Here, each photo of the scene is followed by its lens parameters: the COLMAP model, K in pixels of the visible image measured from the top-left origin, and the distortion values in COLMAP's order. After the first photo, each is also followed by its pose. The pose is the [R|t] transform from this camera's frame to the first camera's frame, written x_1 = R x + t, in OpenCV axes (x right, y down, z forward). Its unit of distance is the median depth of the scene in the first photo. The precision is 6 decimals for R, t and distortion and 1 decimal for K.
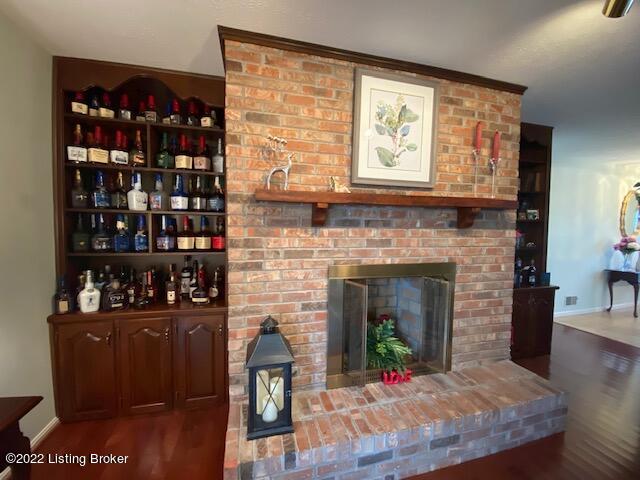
lens RADIAL K [[273.7, 0, 320.0], [0, 273.7, 240.0], [0, 0, 1]] dist [0.026125, -0.000093]
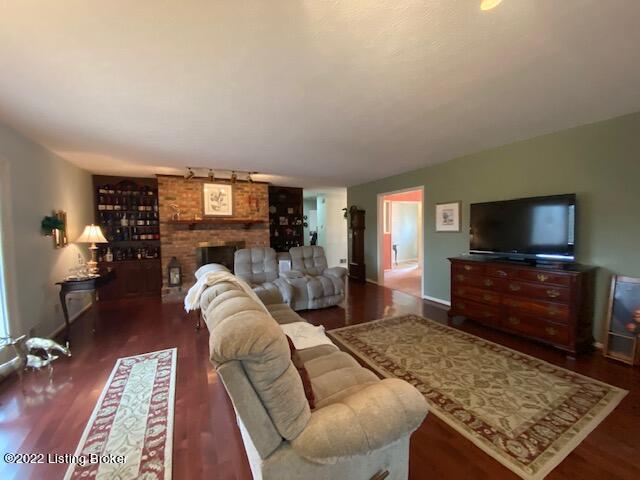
lens RADIAL K [[258.8, 0, 320.0], [0, 258.8, 240.0], [0, 0, 1]] dist [0.000806, -0.000205]
pose [[0.973863, -0.032974, 0.224731, 0.706884], [0.030583, 0.999433, 0.014115, 0.061934], [-0.225068, -0.006873, 0.974319, -2.095129]]
